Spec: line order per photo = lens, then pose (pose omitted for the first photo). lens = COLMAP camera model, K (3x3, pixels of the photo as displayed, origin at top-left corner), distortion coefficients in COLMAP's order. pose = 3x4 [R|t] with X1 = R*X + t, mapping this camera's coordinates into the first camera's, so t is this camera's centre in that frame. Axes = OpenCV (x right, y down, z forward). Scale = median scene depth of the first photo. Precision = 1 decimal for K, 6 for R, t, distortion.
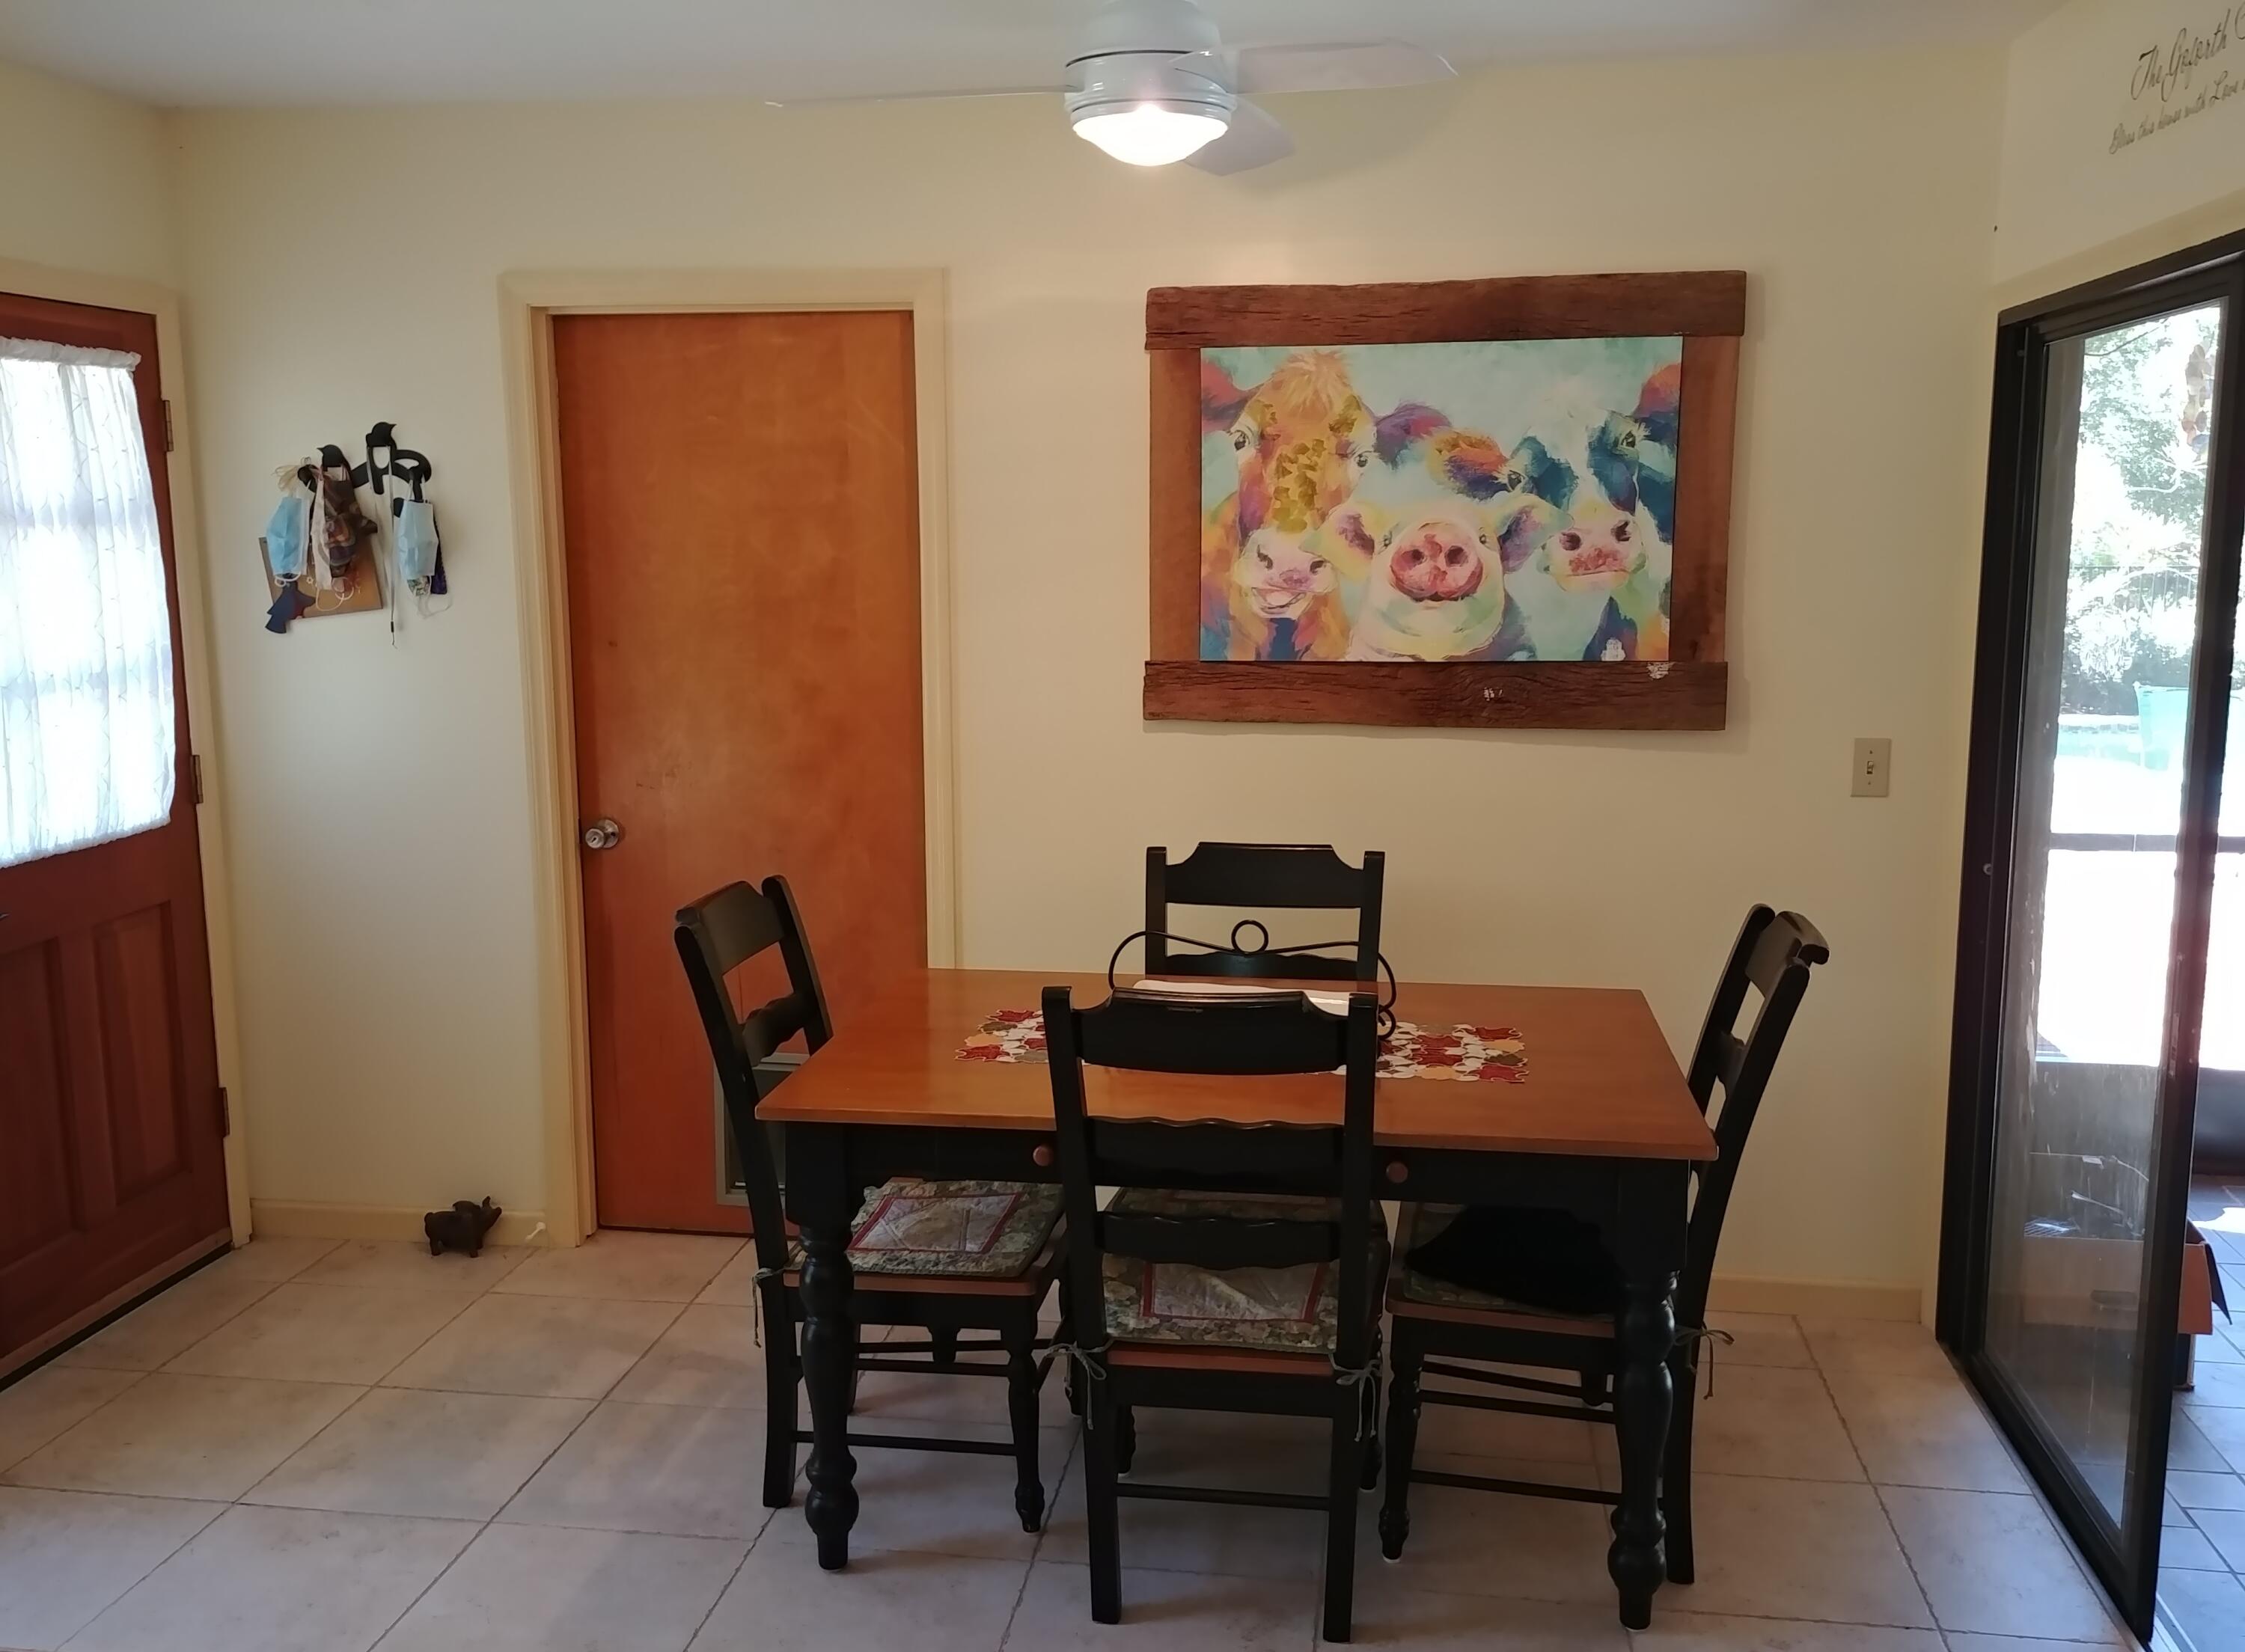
lens RADIAL K [[2112.1, 0, 1124.3], [0, 2112.1, 837.3], [0, 0, 1]] dist [0.107931, 0.000000]
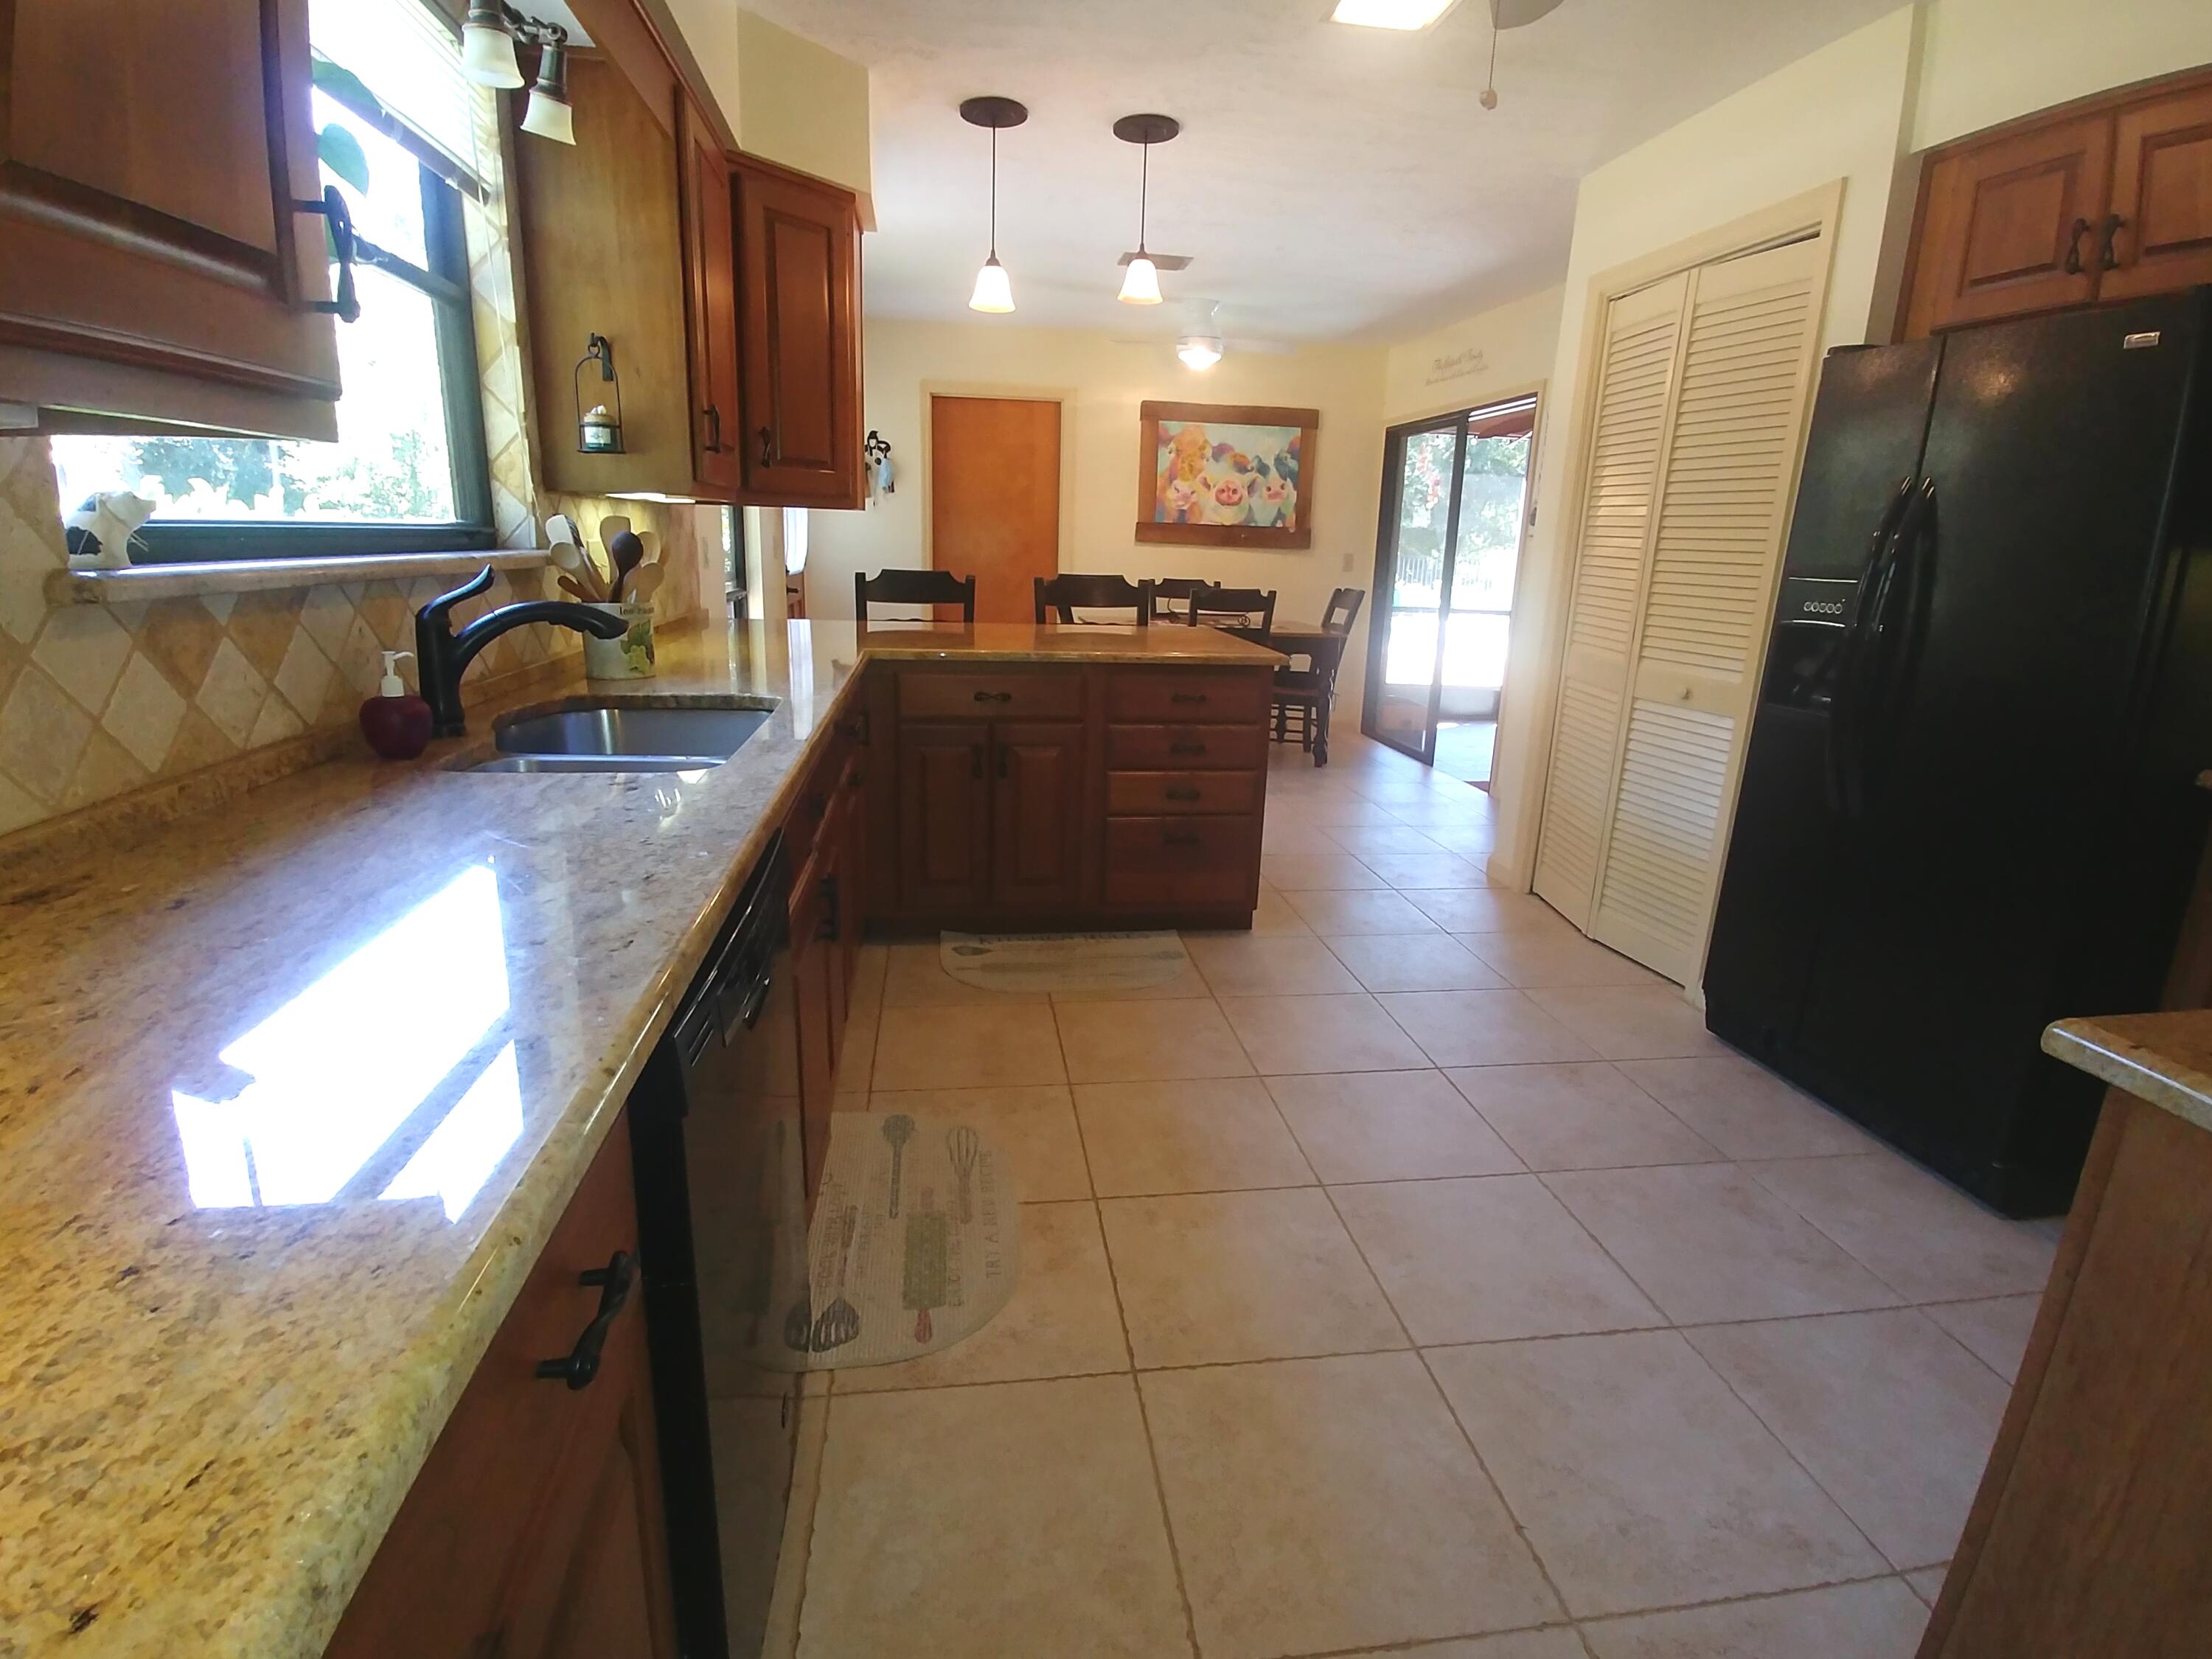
lens RADIAL K [[1130.3, 0, 1109.6], [0, 1130.3, 821.3], [0, 0, 1]] dist [-0.004738, -0.000024]
pose [[0.957887, -0.033137, 0.285226, -0.533766], [0.006165, 0.995463, 0.094946, 0.202706], [-0.287078, -0.089189, 0.953746, -0.631398]]
